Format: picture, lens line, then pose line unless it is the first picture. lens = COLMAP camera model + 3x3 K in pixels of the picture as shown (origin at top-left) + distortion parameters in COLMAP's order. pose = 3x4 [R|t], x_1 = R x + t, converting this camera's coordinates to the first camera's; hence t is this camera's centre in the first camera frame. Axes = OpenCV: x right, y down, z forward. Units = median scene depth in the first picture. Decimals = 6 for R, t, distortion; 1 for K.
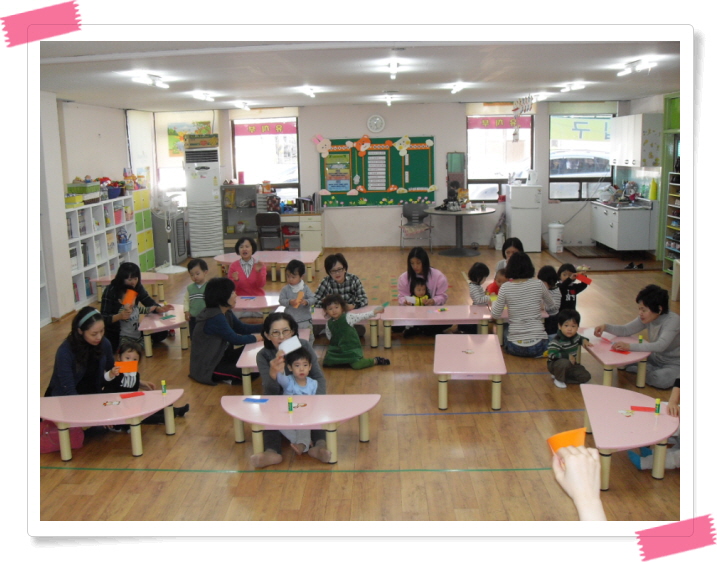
lens RADIAL K [[736.9, 0, 353.1], [0, 736.9, 278.8], [0, 0, 1]] dist [-0.079156, 0.000000]
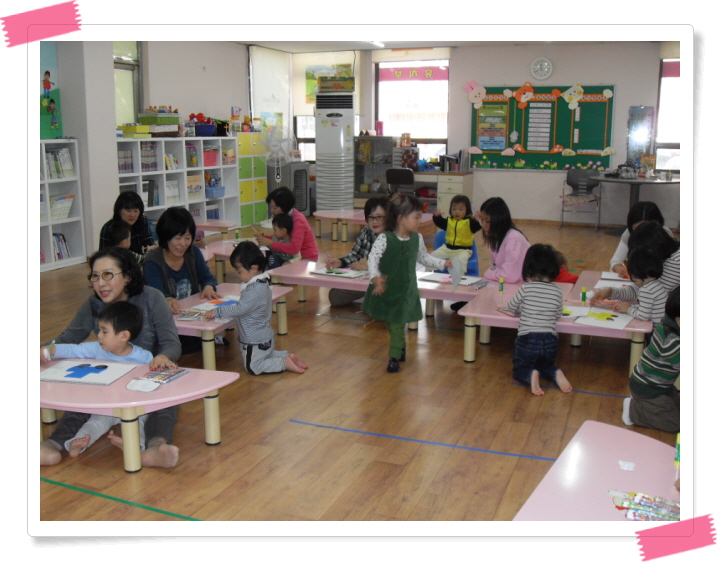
lens RADIAL K [[736.9, 0, 363.9], [0, 736.9, 283.6], [0, 0, 1]] dist [-0.079156, 0.000000]
pose [[0.944854, 0.096002, -0.313105, 0.121366], [-0.088653, 0.995350, 0.037658, 0.014228], [0.315265, -0.007824, 0.948972, 0.166242]]
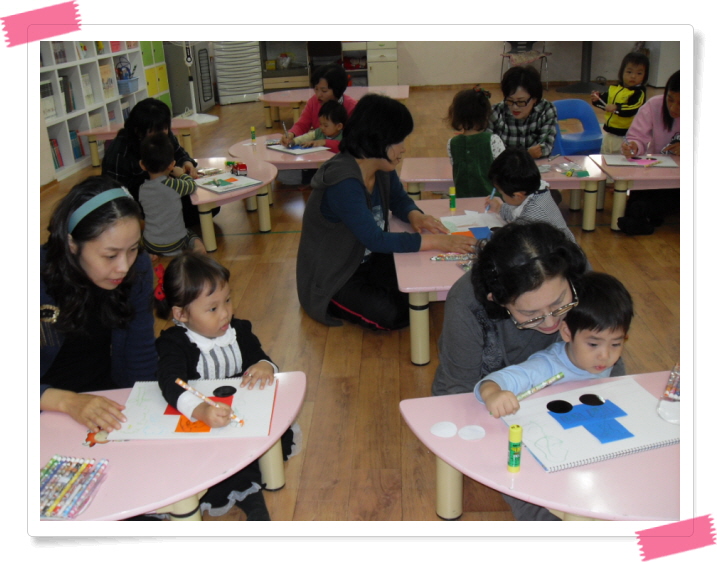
lens RADIAL K [[736.9, 0, 355.7], [0, 736.9, 282.2], [0, 0, 1]] dist [-0.079156, 0.000000]
pose [[0.999549, -0.022575, -0.019785, -0.073224], [0.025878, 0.982051, 0.186831, 0.012539], [0.015212, -0.187259, 0.982193, 0.243382]]
